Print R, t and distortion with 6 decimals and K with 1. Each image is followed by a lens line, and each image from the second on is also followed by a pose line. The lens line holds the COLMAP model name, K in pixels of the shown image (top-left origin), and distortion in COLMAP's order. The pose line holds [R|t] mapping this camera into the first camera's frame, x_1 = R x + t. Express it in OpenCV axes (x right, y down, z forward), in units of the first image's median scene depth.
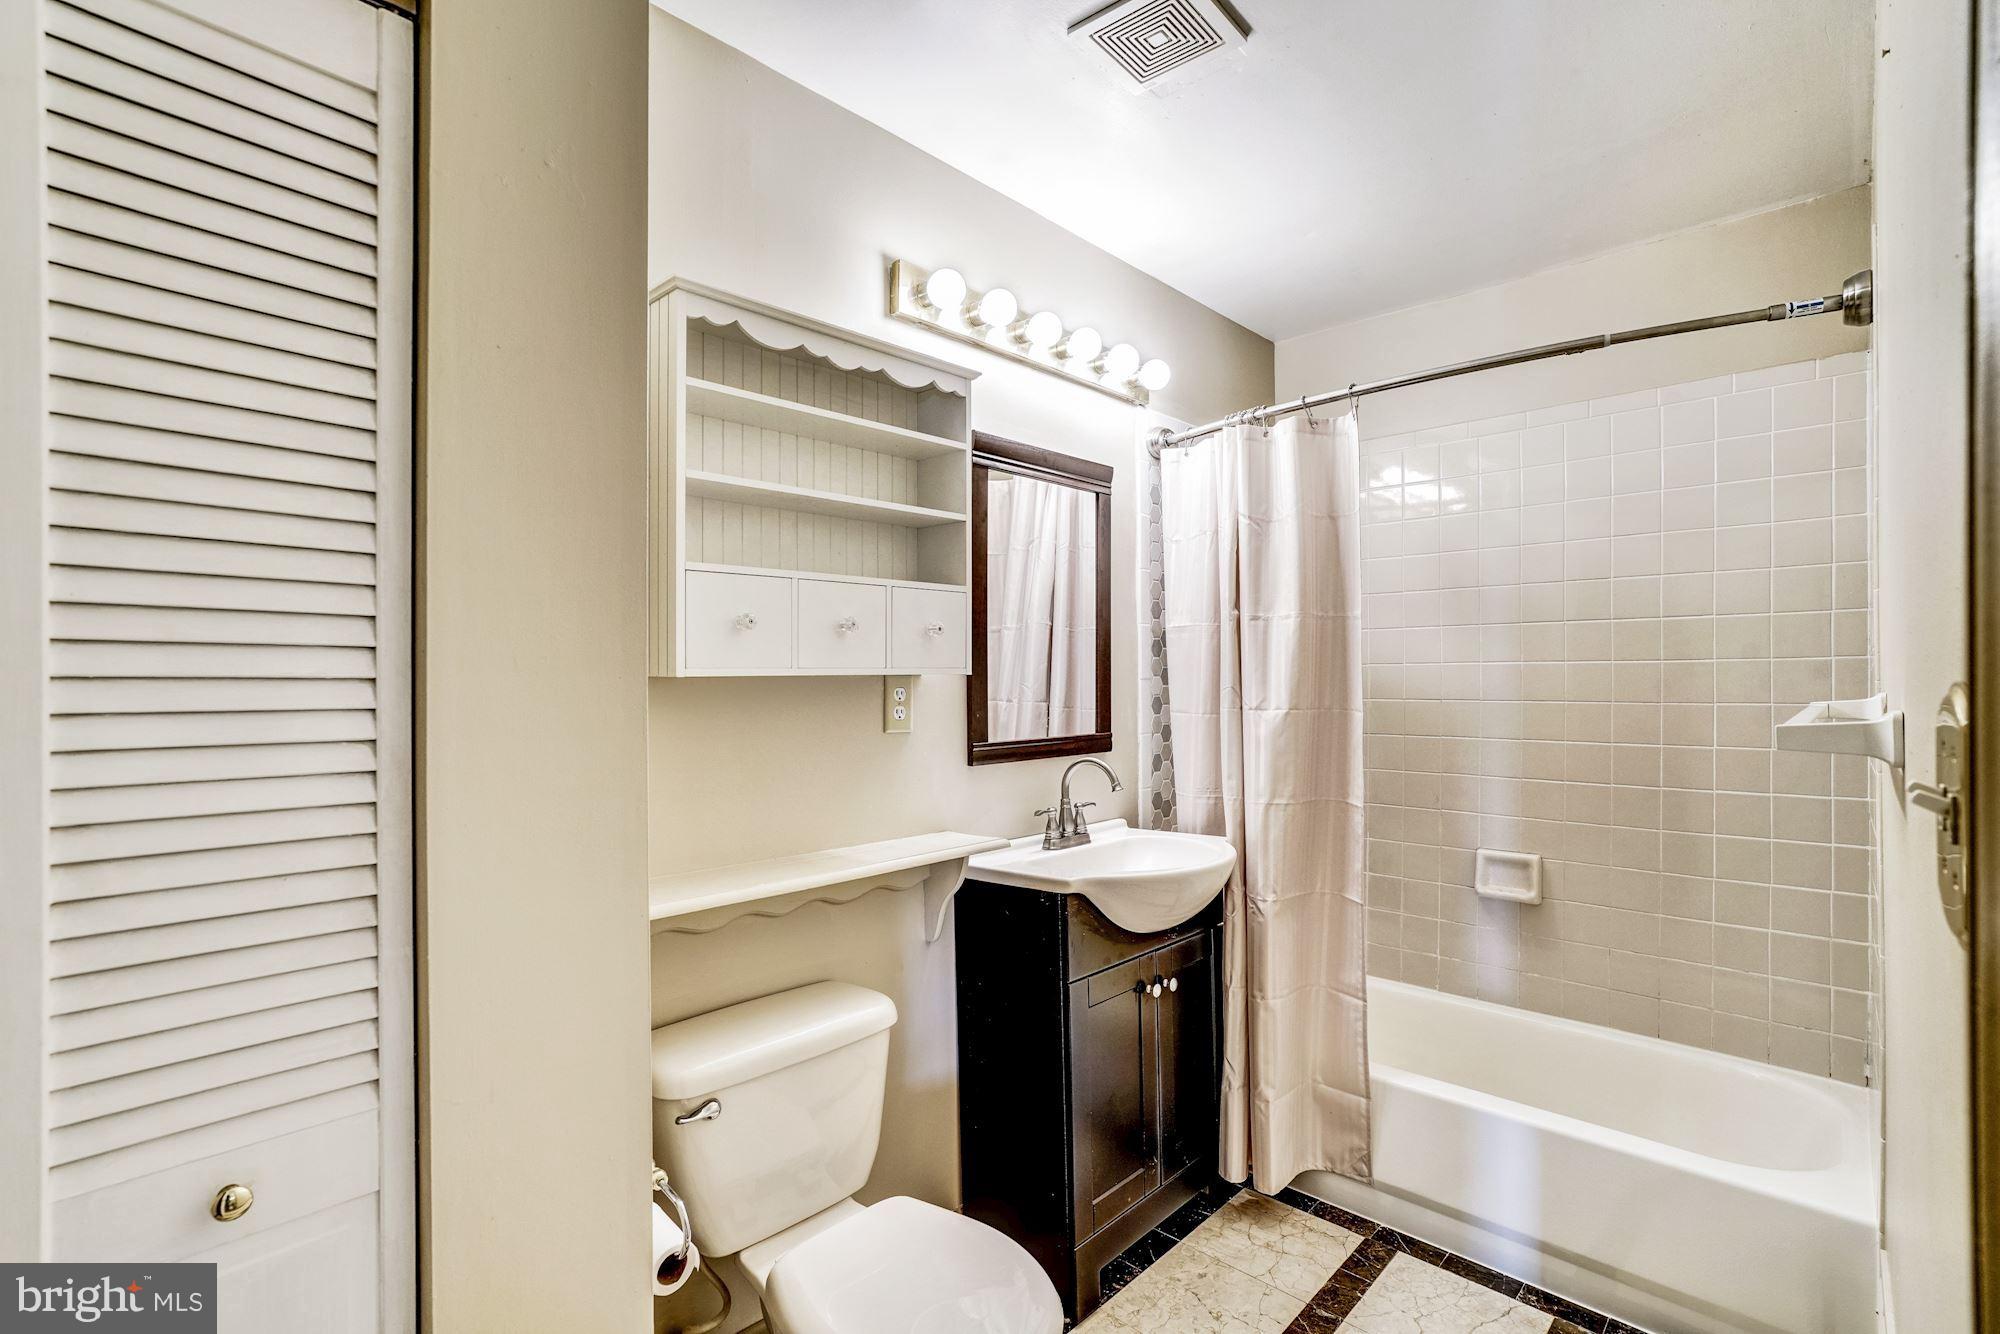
lens RADIAL K [[959.8, 0, 1000.4], [0, 959.8, 671.7], [0, 0, 1]] dist [0.006641, 0.003015]
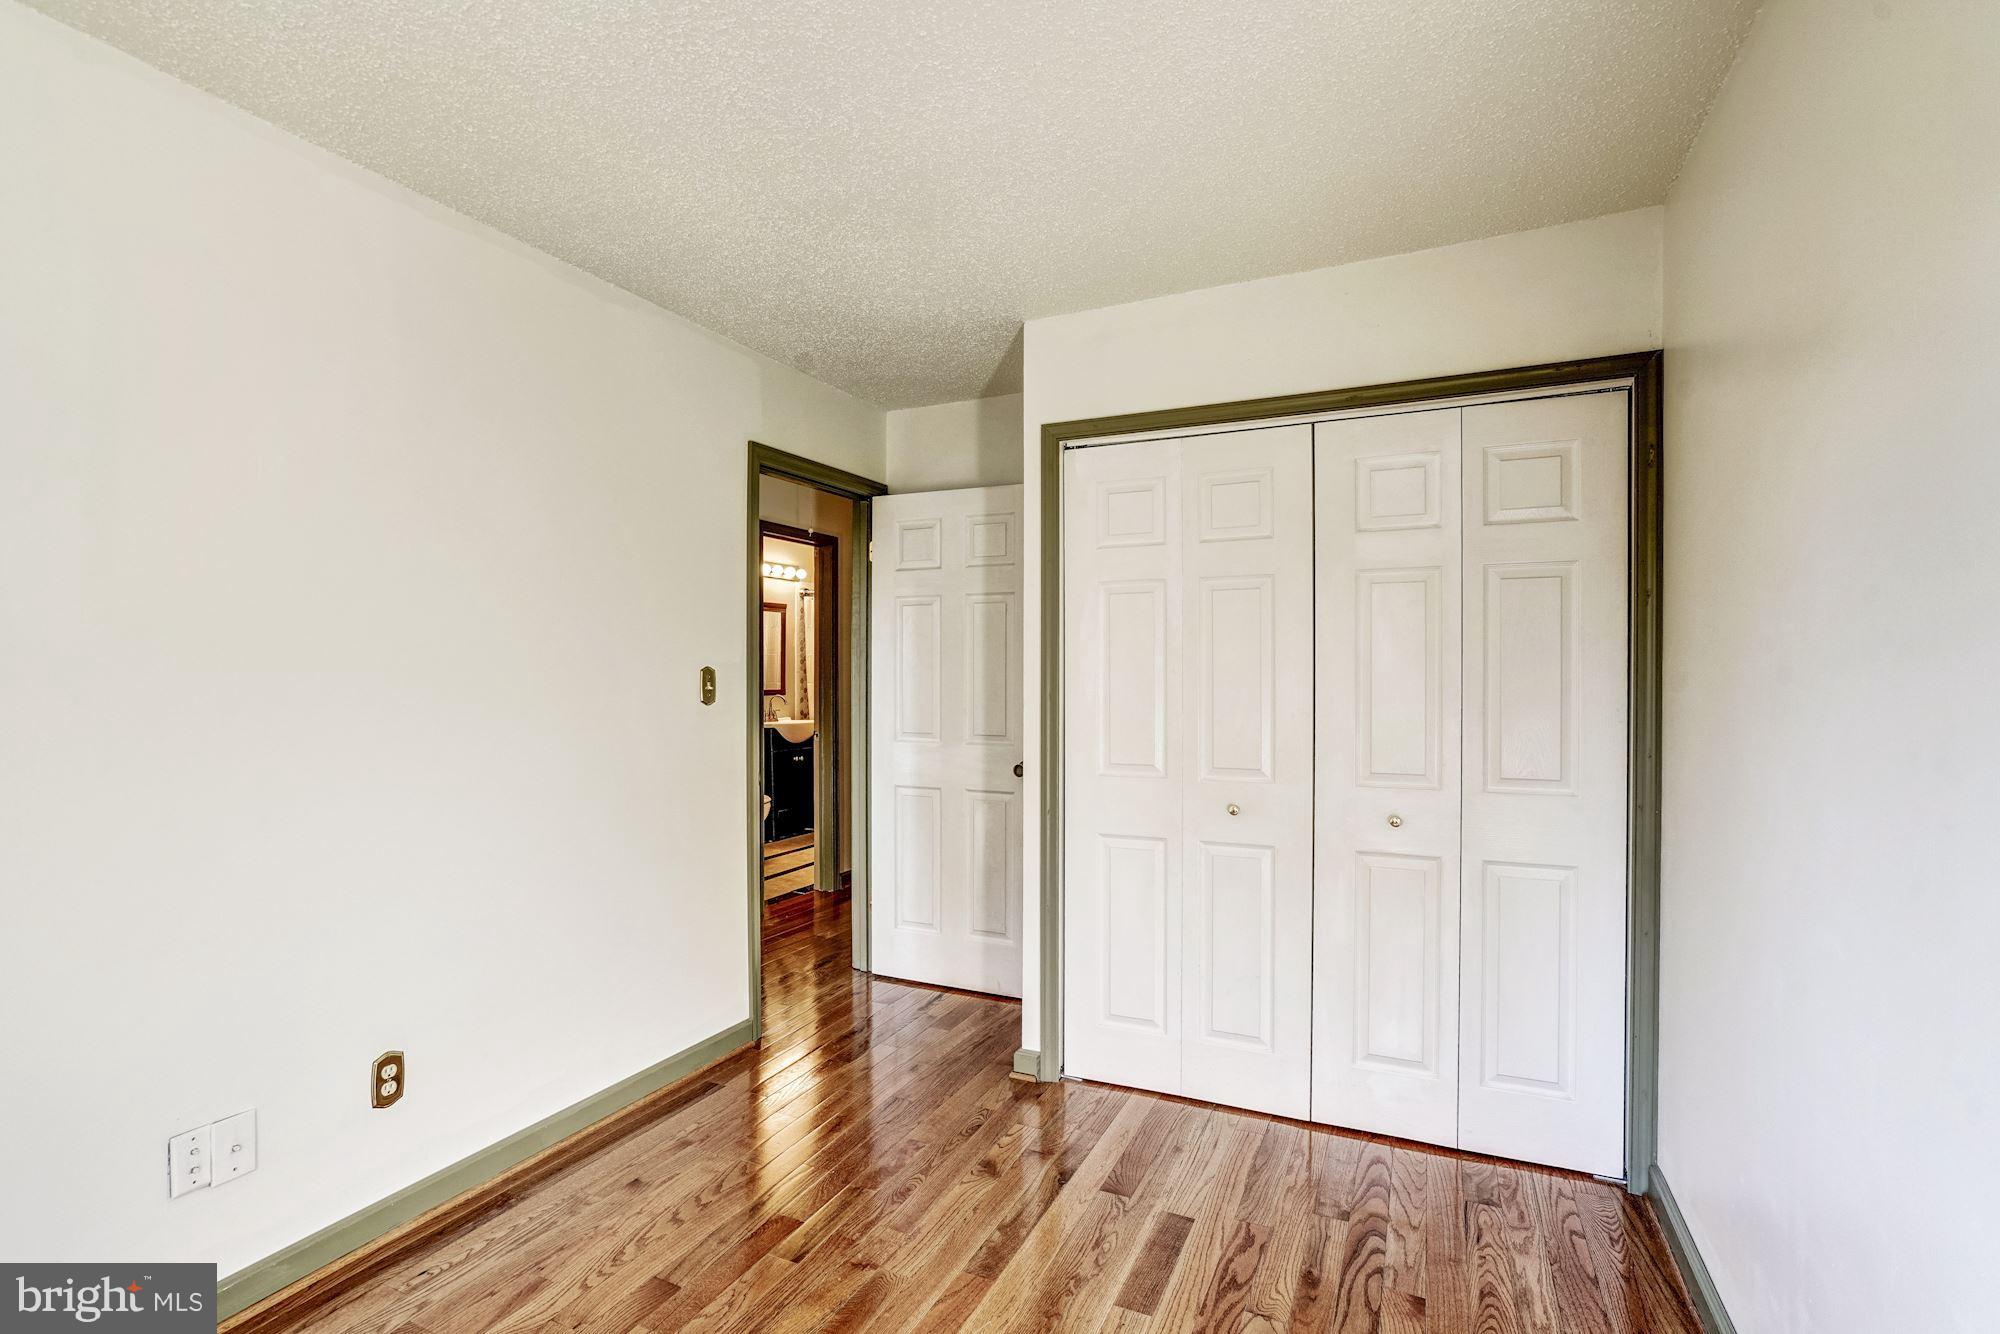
lens RADIAL K [[959.8, 0, 998.9], [0, 959.8, 671.0], [0, 0, 1]] dist [0.006641, 0.003015]
pose [[0.952620, 0.008325, 0.304050, -0.164511], [-0.009143, 0.999957, 0.001266, -0.004579], [-0.304027, -0.003985, 0.952655, -2.071660]]
